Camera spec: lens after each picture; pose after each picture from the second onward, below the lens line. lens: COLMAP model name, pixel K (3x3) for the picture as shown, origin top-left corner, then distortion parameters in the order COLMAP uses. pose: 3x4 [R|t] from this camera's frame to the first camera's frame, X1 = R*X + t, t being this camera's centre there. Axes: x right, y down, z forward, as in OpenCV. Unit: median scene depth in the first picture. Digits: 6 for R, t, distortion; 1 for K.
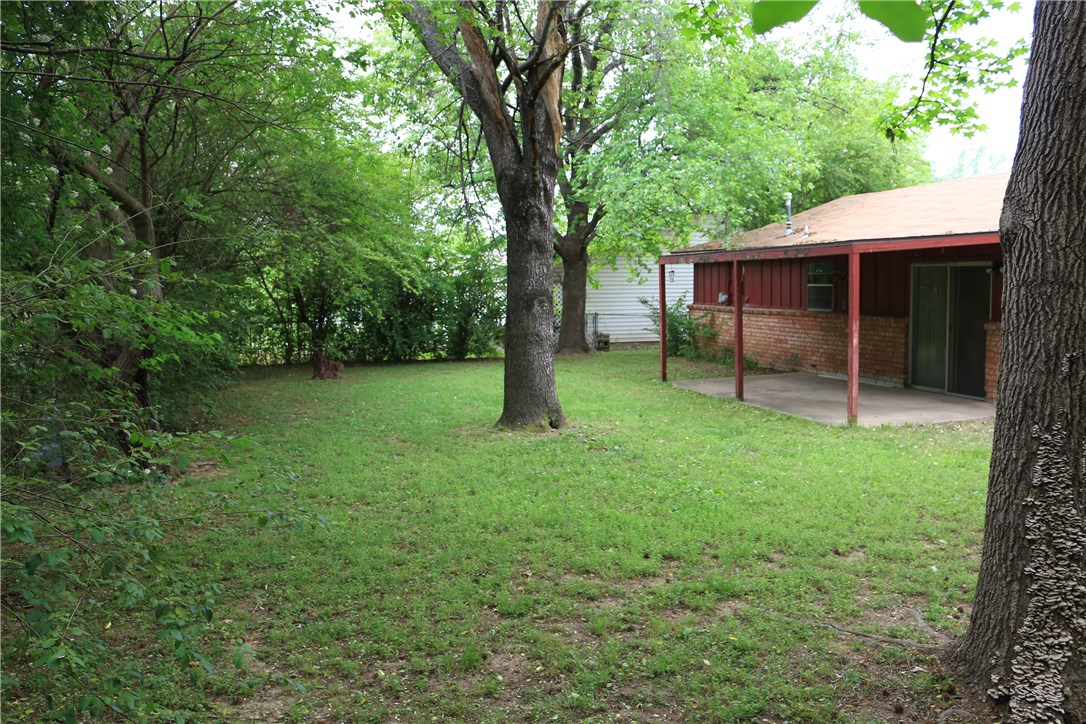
lens RADIAL K [[930.7, 0, 535.2], [0, 930.7, 372.9], [0, 0, 1]] dist [-0.139107, 0.140979]
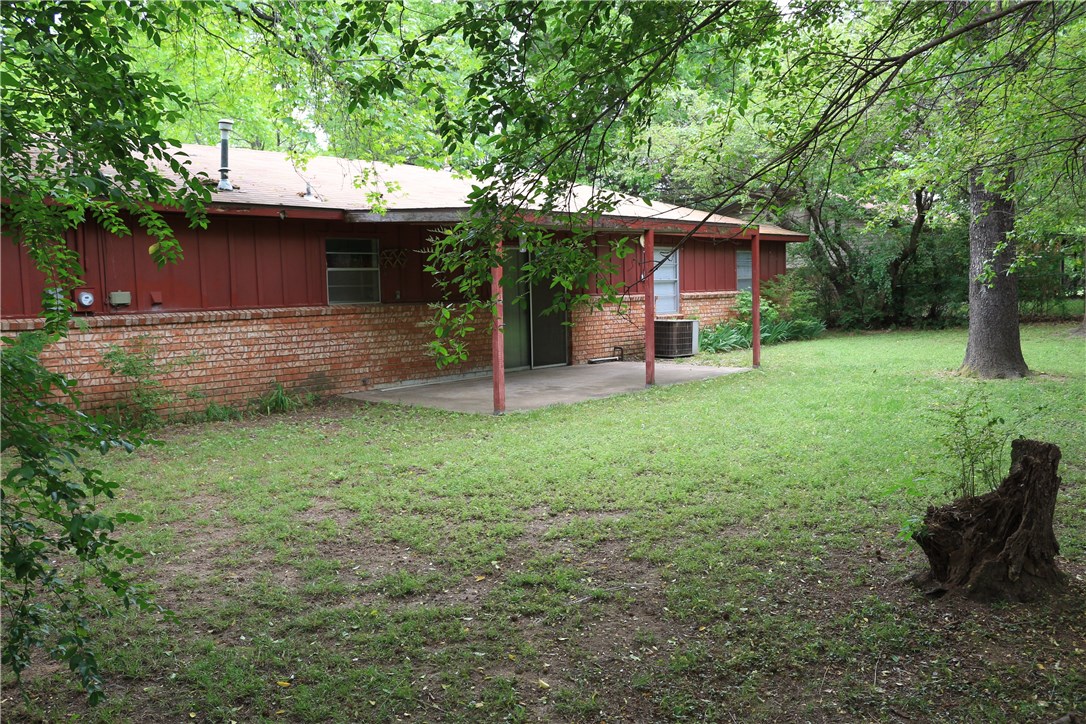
lens RADIAL K [[930.7, 0, 535.2], [0, 930.7, 372.9], [0, 0, 1]] dist [-0.139107, 0.140979]
pose [[-0.548184, -0.084304, 0.832098, -0.863691], [0.087734, 0.983621, 0.157454, -0.268703], [-0.831744, 0.159317, -0.531809, 2.944257]]
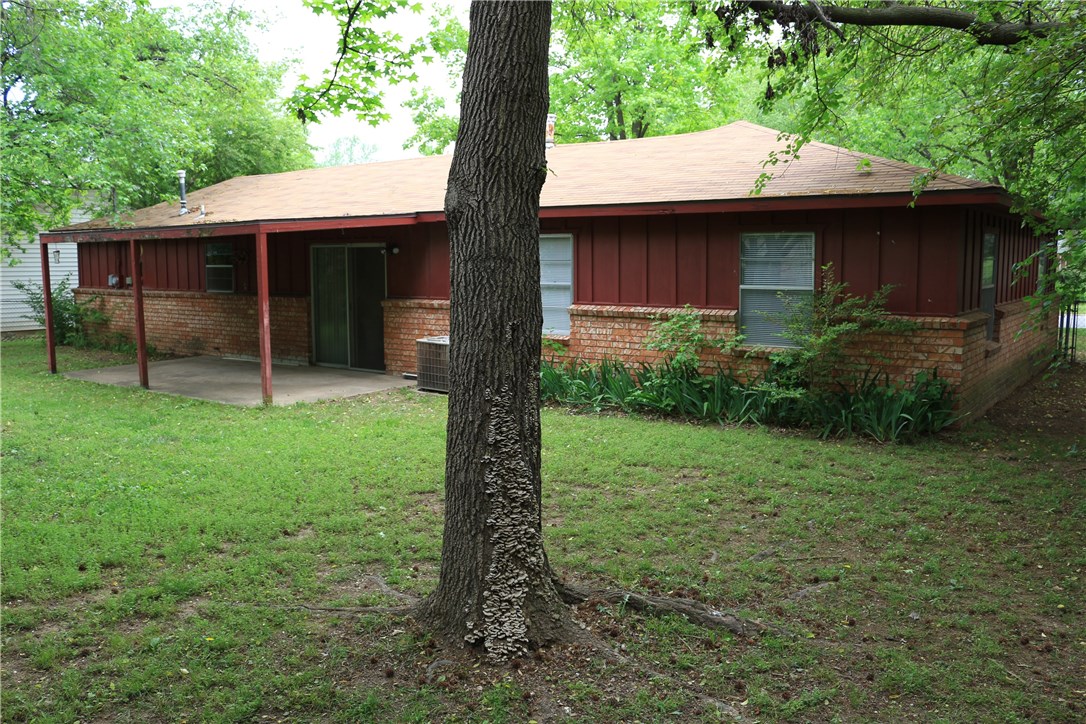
lens RADIAL K [[930.7, 0, 535.2], [0, 930.7, 372.9], [0, 0, 1]] dist [-0.139107, 0.140979]
pose [[0.795945, -0.059348, 0.602453, -0.040713], [0.048253, 0.998236, 0.034586, 0.001577], [-0.603443, 0.001541, 0.797404, 0.038473]]
